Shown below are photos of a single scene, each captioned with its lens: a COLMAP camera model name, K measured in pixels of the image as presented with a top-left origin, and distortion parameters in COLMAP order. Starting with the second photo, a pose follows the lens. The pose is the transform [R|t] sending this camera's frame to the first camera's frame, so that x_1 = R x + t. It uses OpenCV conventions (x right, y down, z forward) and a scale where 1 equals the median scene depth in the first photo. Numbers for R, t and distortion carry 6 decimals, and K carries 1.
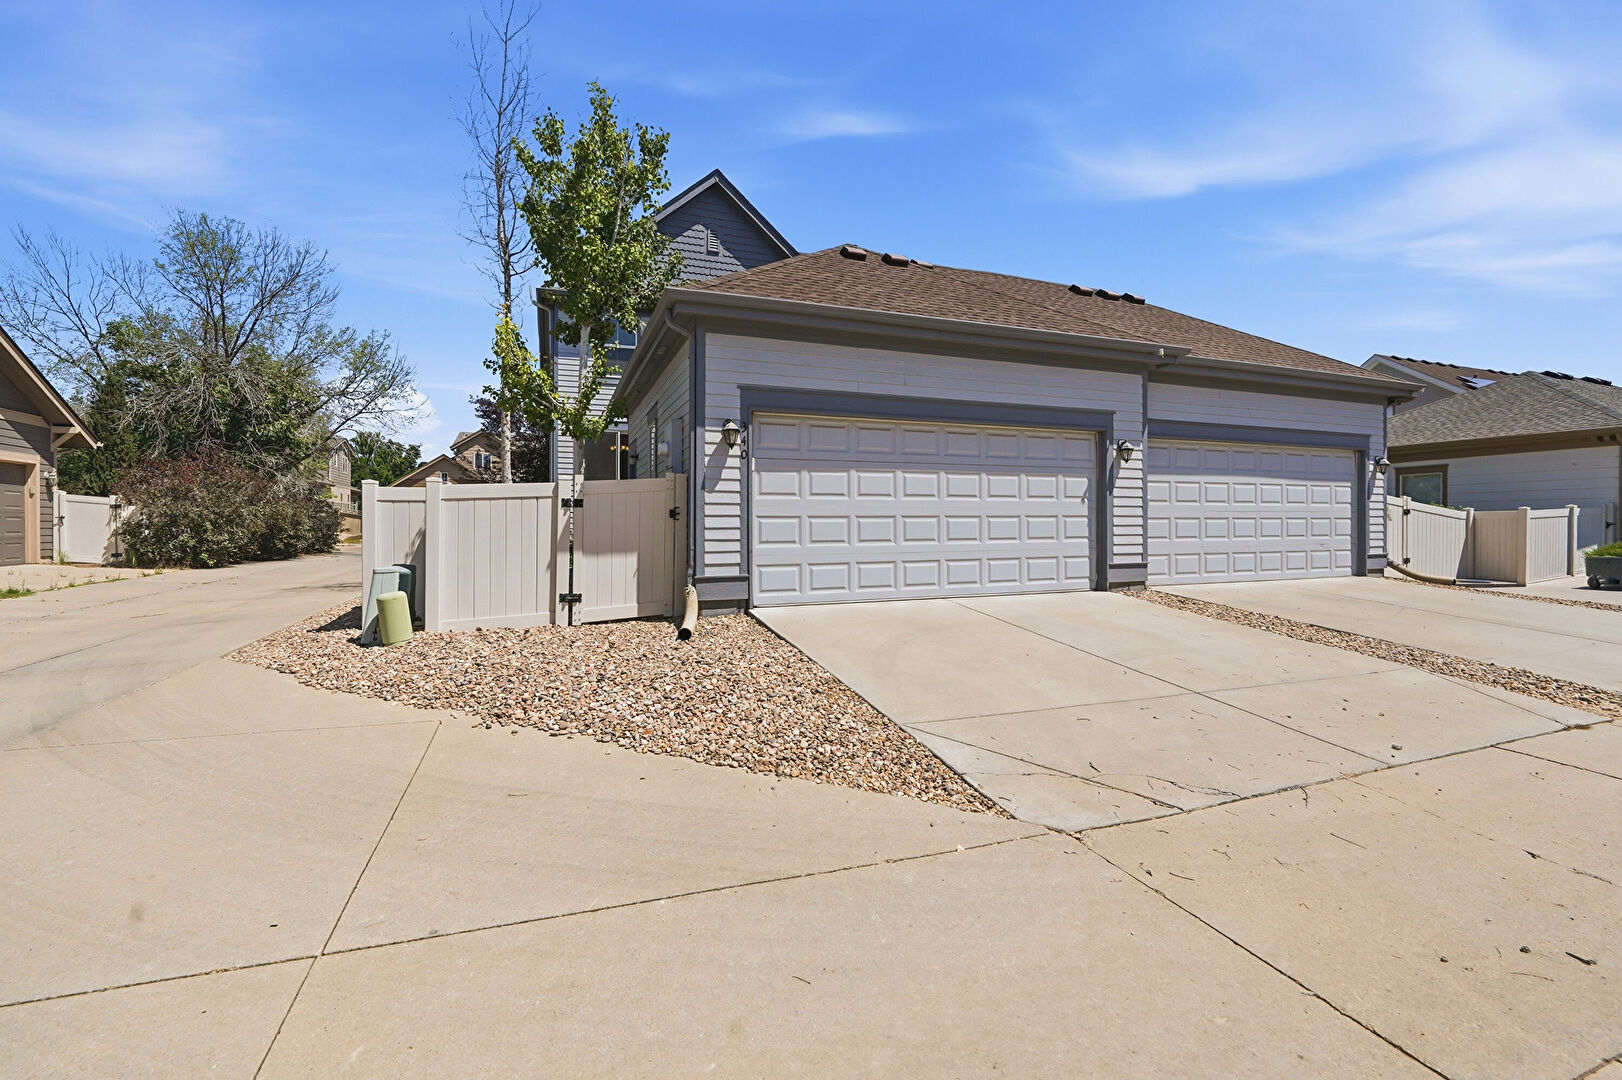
lens RADIAL K [[671.4, 0, 833.0], [0, 671.4, 523.9], [0, 0, 1]] dist [-0.009408, -0.000136]
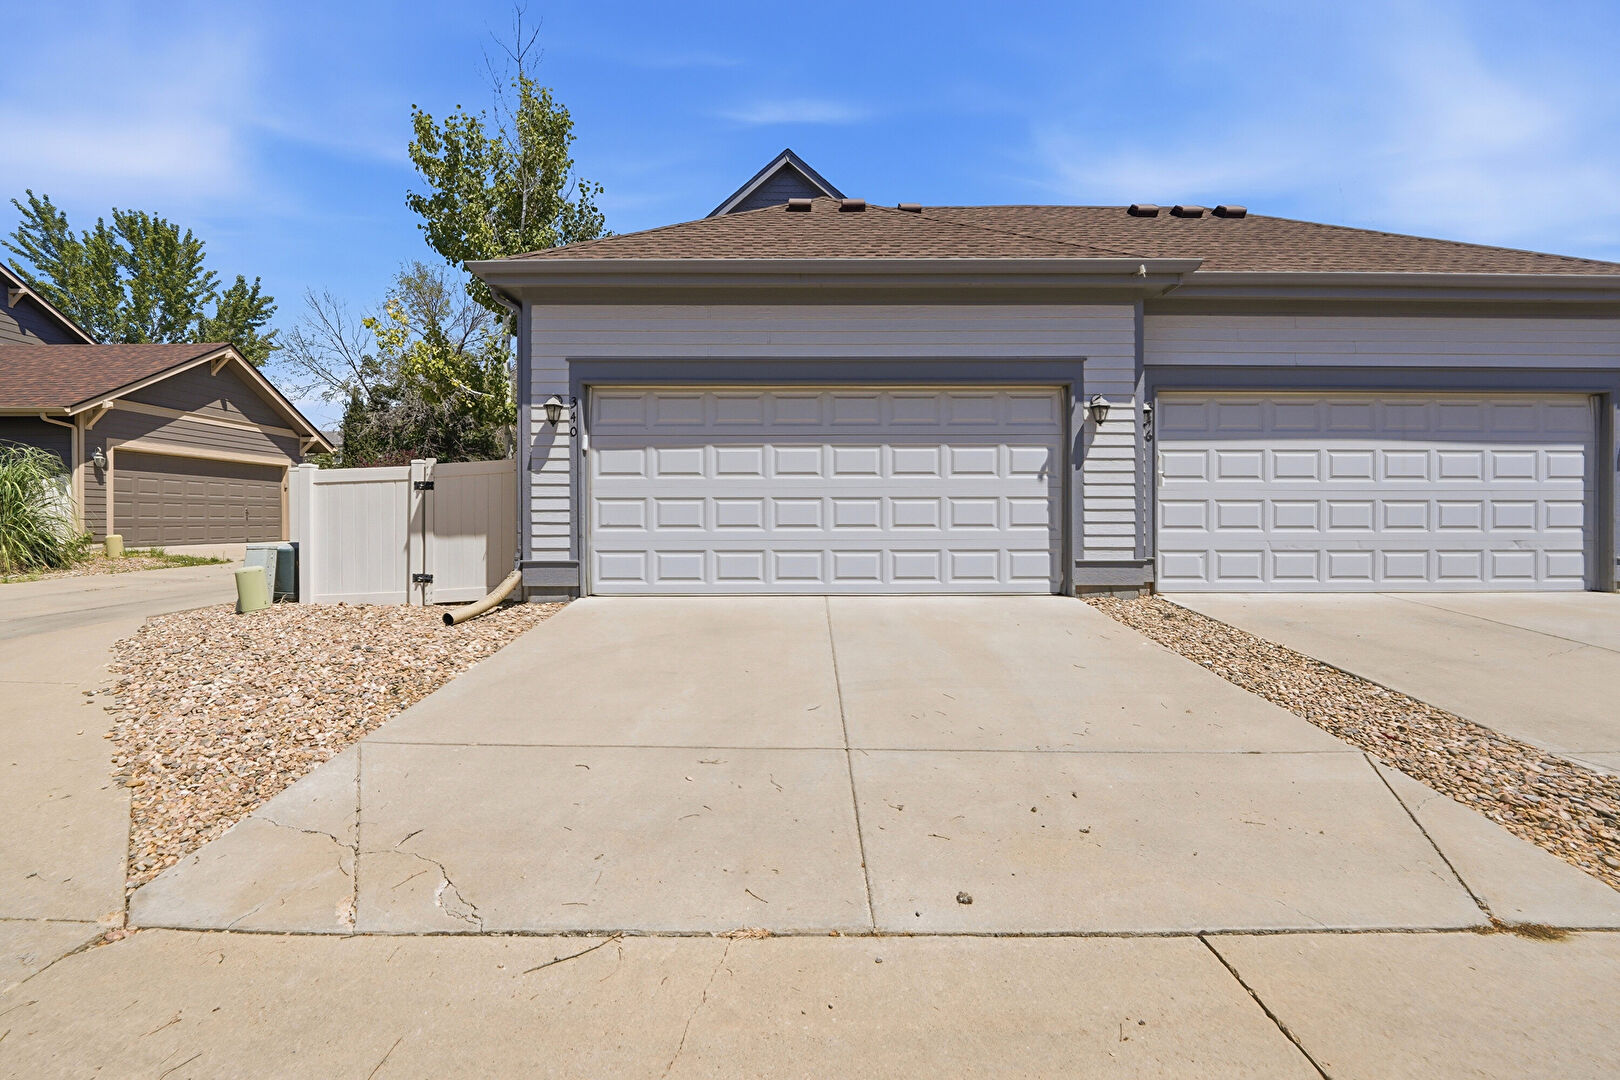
lens RADIAL K [[670.5, 0, 811.6], [0, 670.5, 516.5], [0, 0, 1]] dist [-0.009408, -0.000136]
pose [[0.936205, 0.003181, -0.351441, 0.400323], [-0.002518, 0.999994, 0.002345, 0.009101], [0.351446, -0.001310, 0.936207, 0.191891]]
